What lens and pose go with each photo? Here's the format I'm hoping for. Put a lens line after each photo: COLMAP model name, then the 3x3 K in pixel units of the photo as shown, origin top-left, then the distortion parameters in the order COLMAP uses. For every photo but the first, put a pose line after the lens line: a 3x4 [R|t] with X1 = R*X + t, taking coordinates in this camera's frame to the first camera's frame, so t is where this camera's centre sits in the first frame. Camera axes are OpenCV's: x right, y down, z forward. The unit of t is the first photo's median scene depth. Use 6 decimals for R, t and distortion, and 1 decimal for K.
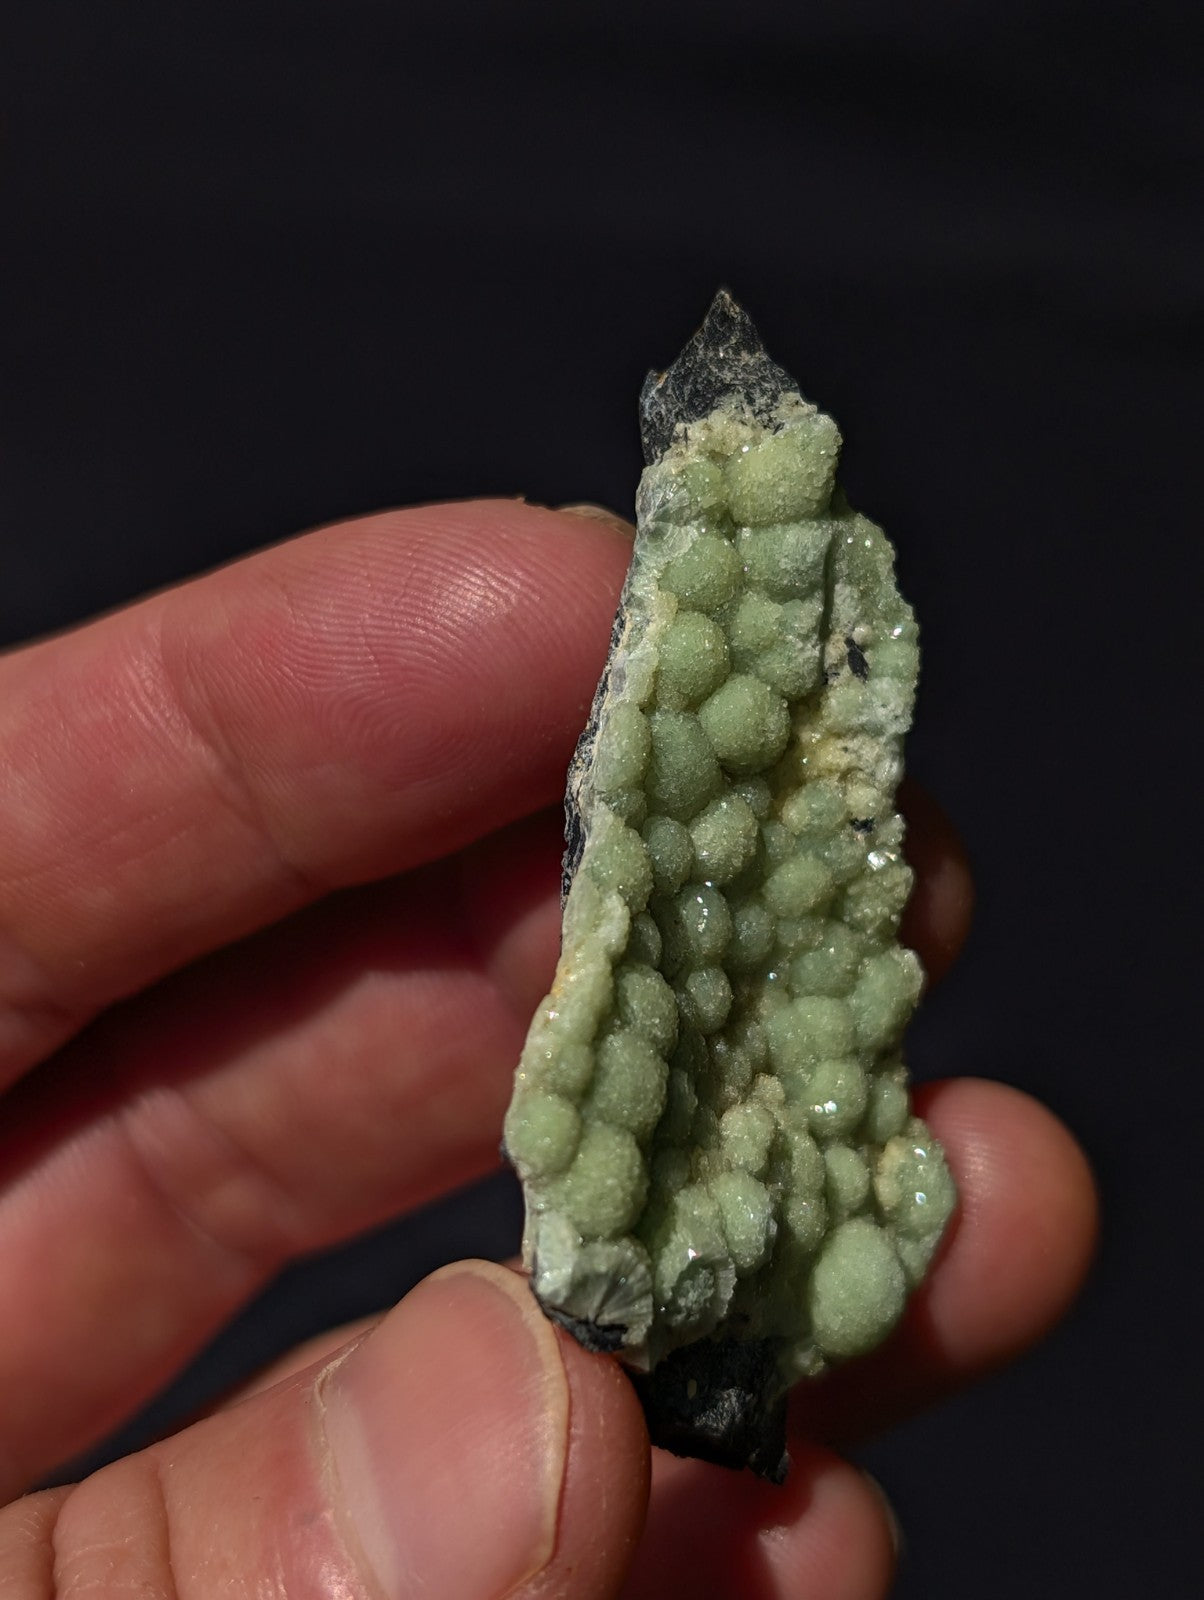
lens RADIAL K [[2704.2, 0, 552.2], [0, 2704.2, 759.8], [0, 0, 1]] dist [0.144087, 0.000000]
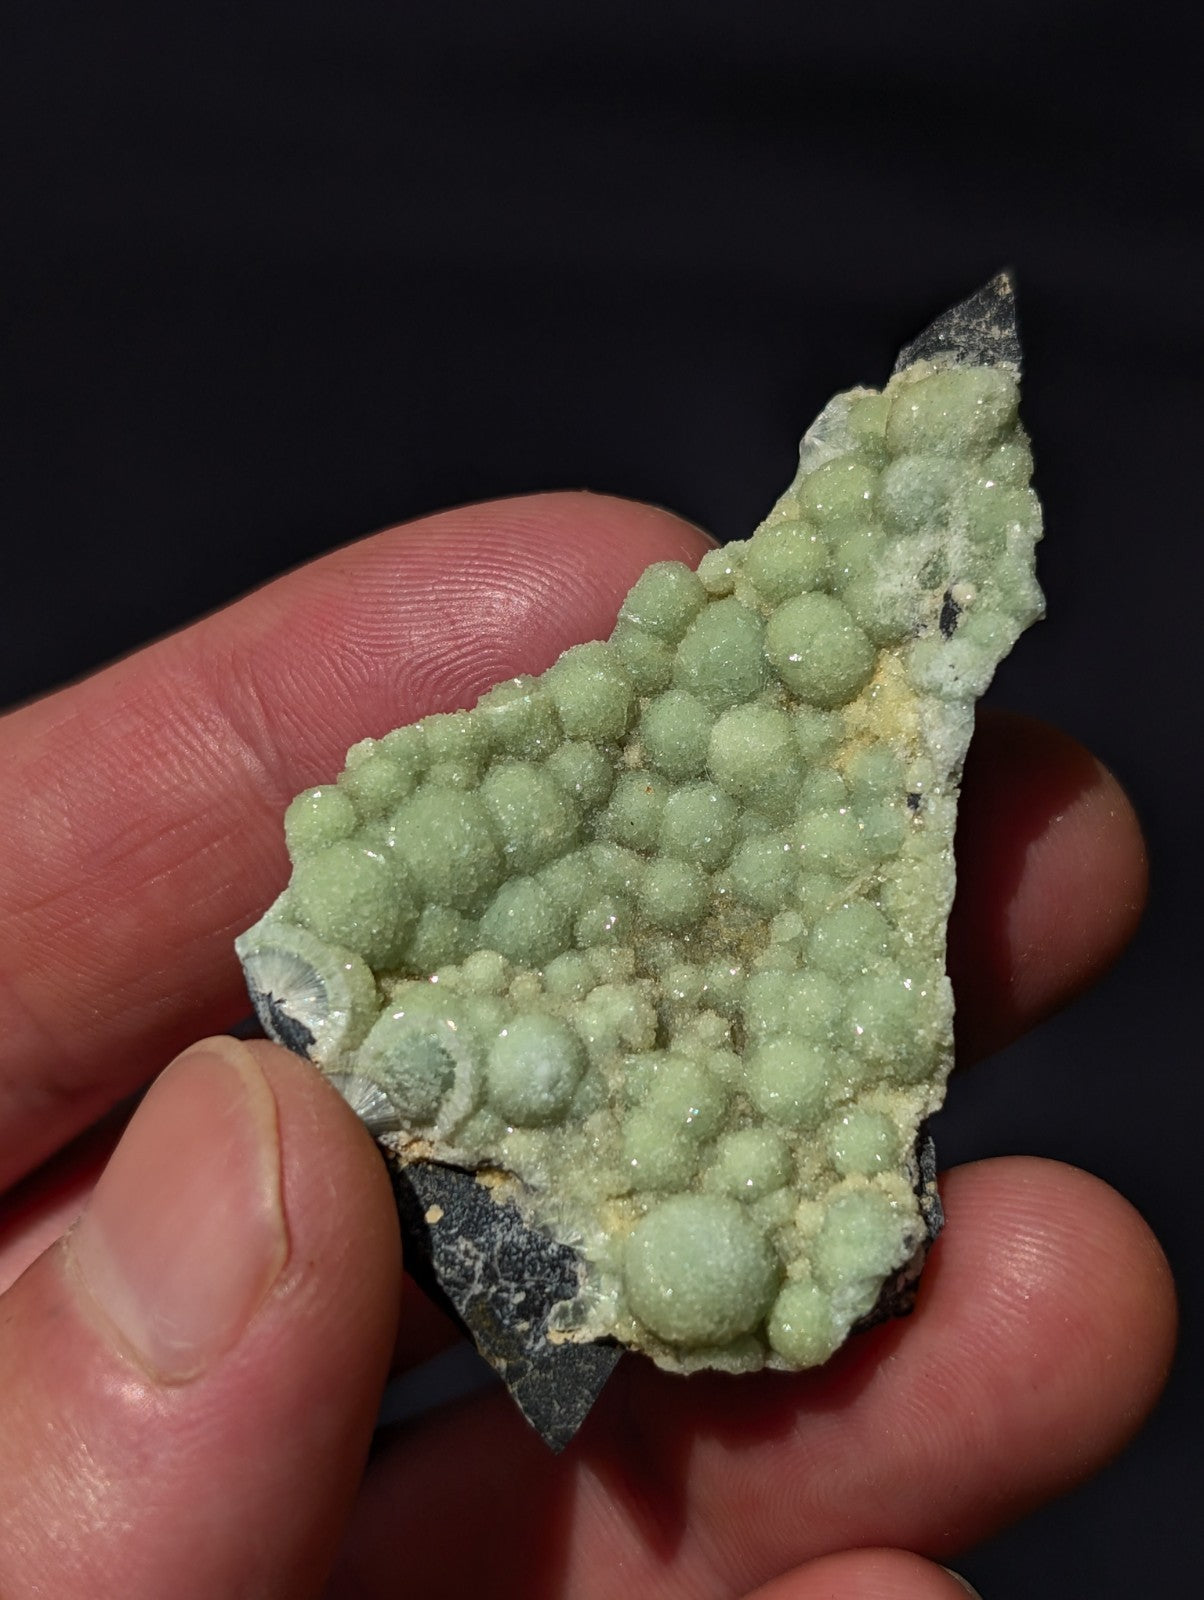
lens RADIAL K [[2704.2, 0, 637.4], [0, 2704.2, 781.8], [0, 0, 1]] dist [0.144087, 0.000000]
pose [[0.590292, 0.147491, -0.793601, 0.808649], [-0.449970, 0.876358, -0.171823, 0.224472], [0.670136, 0.458523, 0.583674, 0.414590]]
